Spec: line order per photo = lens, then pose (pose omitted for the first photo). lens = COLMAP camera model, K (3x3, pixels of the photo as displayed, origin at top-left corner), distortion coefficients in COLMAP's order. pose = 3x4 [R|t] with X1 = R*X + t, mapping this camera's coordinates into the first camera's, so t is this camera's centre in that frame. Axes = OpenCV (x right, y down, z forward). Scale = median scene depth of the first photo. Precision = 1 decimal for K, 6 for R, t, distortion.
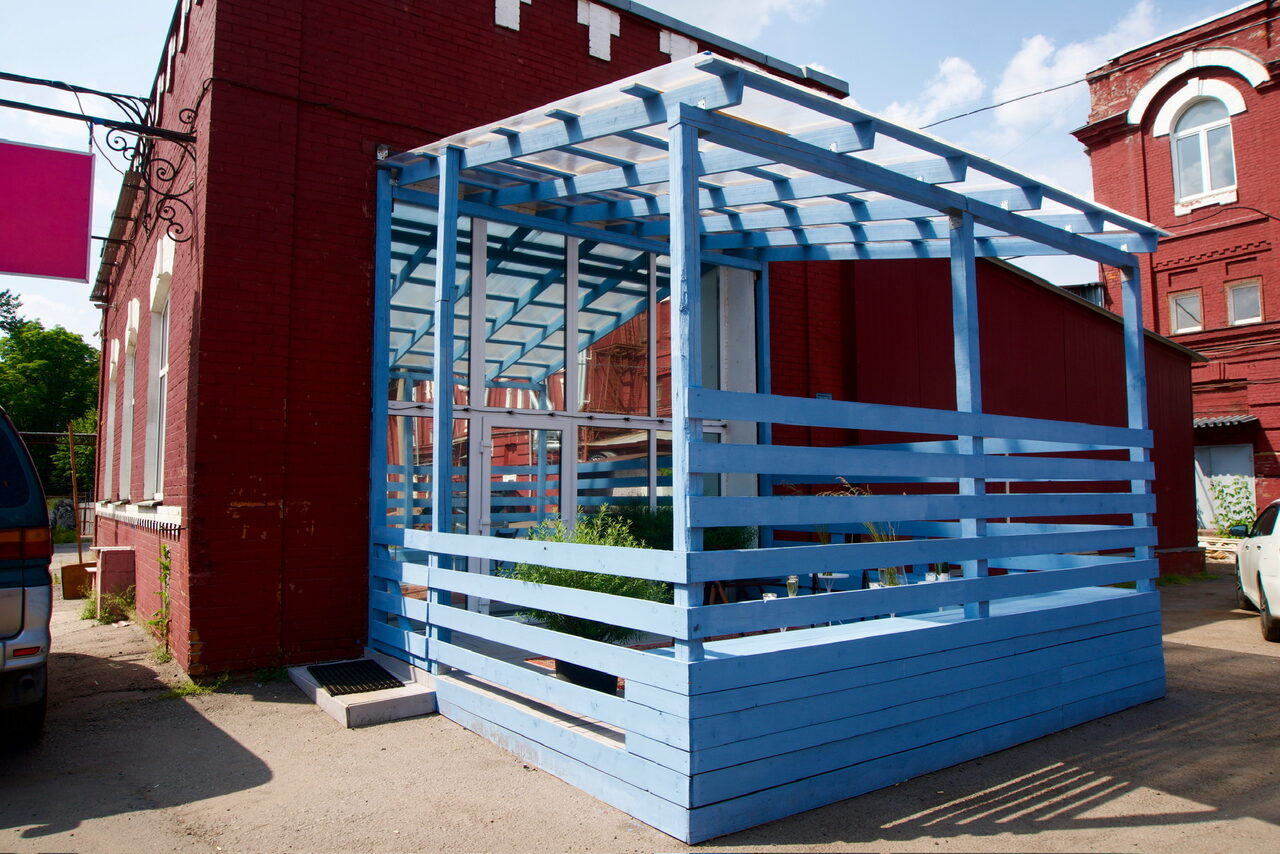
lens RADIAL K [[858.1, 0, 641.3], [0, 858.1, 419.2], [0, 0, 1]] dist [-0.047607, -0.003109]
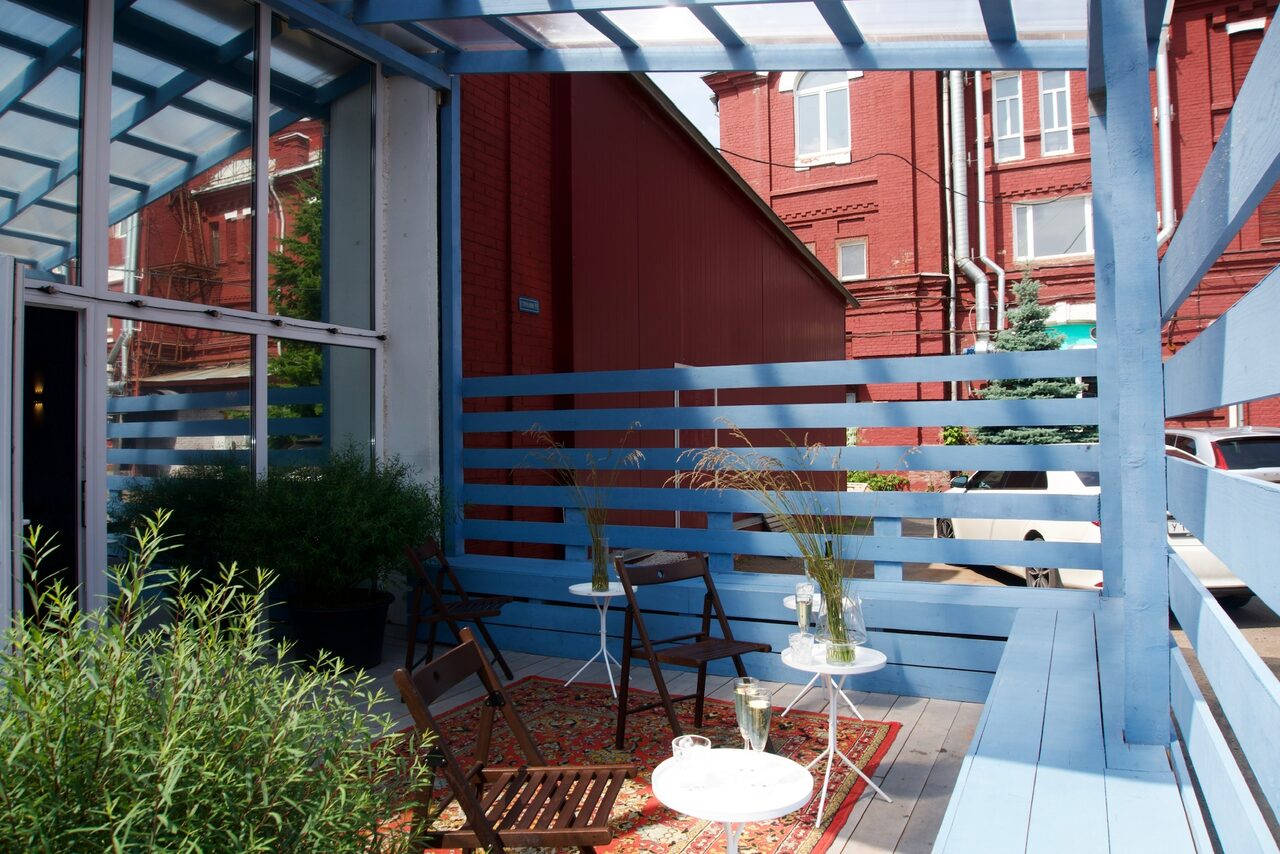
lens RADIAL K [[858.1, 0, 641.3], [0, 858.1, 419.2], [0, 0, 1]] dist [-0.047607, -0.003109]
pose [[0.891063, 0.004023, 0.453861, -0.006111], [-0.032598, 0.997946, 0.055154, 0.010818], [-0.452707, -0.063941, 0.889364, 0.146464]]
